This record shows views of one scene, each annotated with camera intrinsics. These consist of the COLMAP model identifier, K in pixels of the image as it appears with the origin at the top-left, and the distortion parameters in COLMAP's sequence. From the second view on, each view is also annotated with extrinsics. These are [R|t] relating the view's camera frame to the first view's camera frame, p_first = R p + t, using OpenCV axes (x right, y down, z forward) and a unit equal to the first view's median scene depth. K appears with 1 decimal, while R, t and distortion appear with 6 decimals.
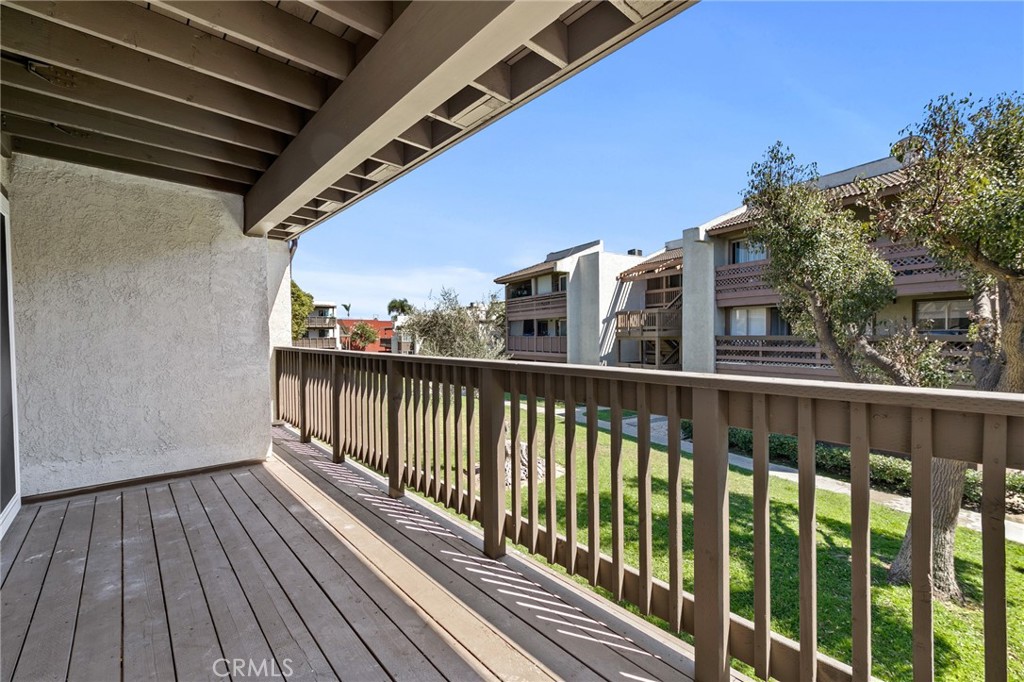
lens RADIAL K [[436.9, 0, 531.1], [0, 436.9, 332.3], [0, 0, 1]] dist [0.005750, 0.000110]
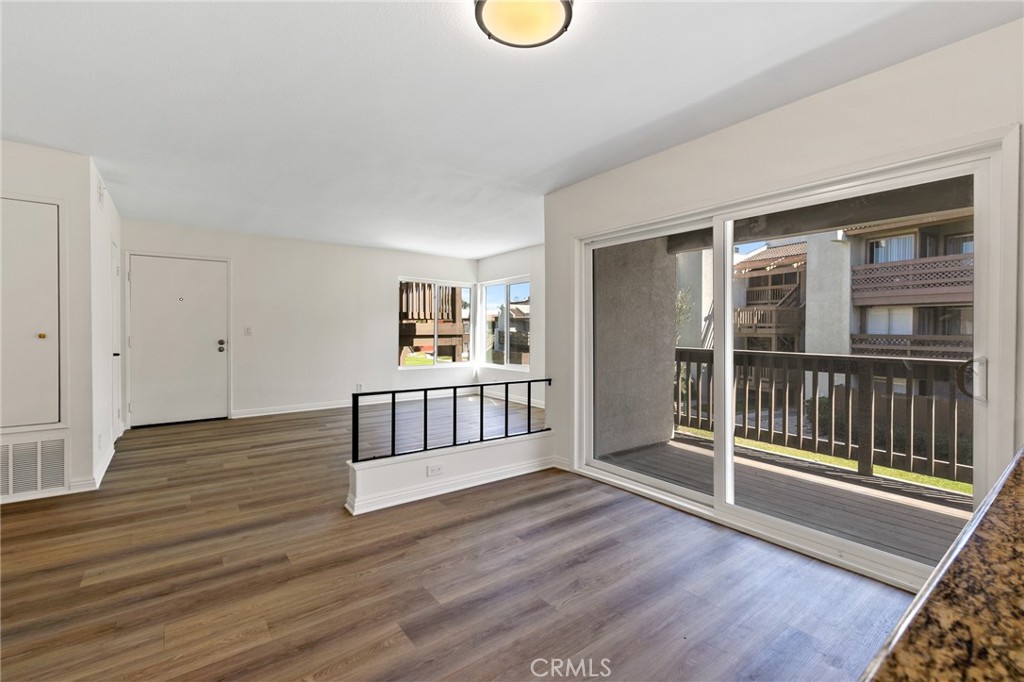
lens RADIAL K [[436.9, 0, 531.1], [0, 436.9, 332.3], [0, 0, 1]] dist [0.005750, 0.000110]
pose [[0.998087, 0.010472, -0.060933, -0.257310], [-0.009518, 0.999828, 0.015927, -0.005634], [0.061089, -0.015317, 0.998015, -0.059927]]
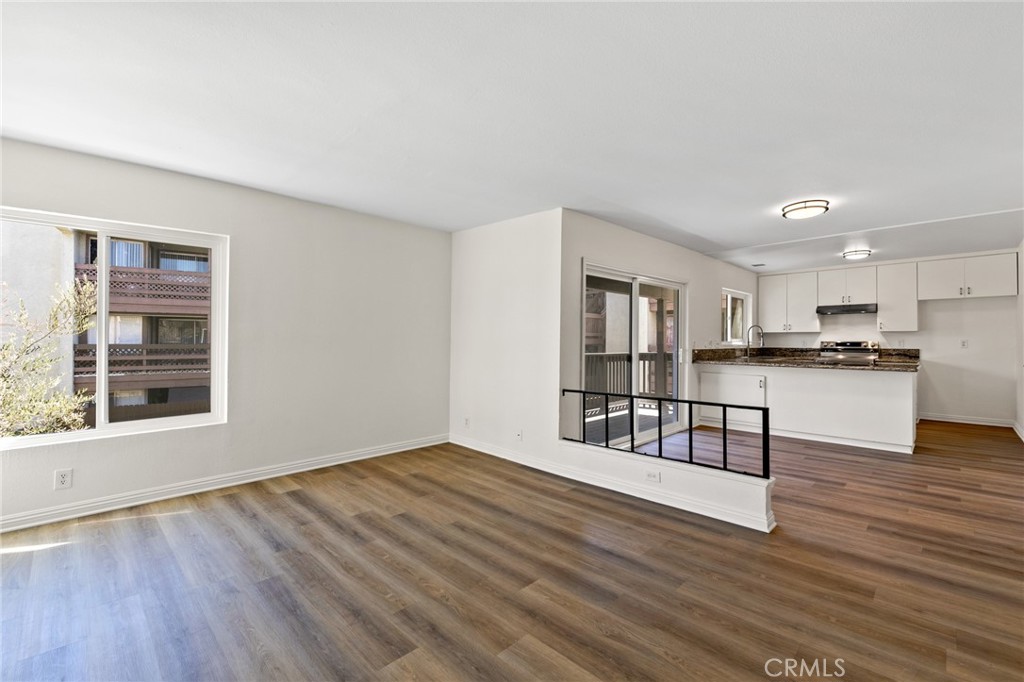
lens RADIAL K [[429.8, 0, 529.2], [0, 429.8, 337.6], [0, 0, 1]] dist [0.006294, -0.000351]
pose [[-0.051921, 0.009986, 0.998601, -0.453982], [-0.007255, 0.999920, -0.010376, -0.003685], [-0.998625, -0.007784, -0.051844, 0.158123]]
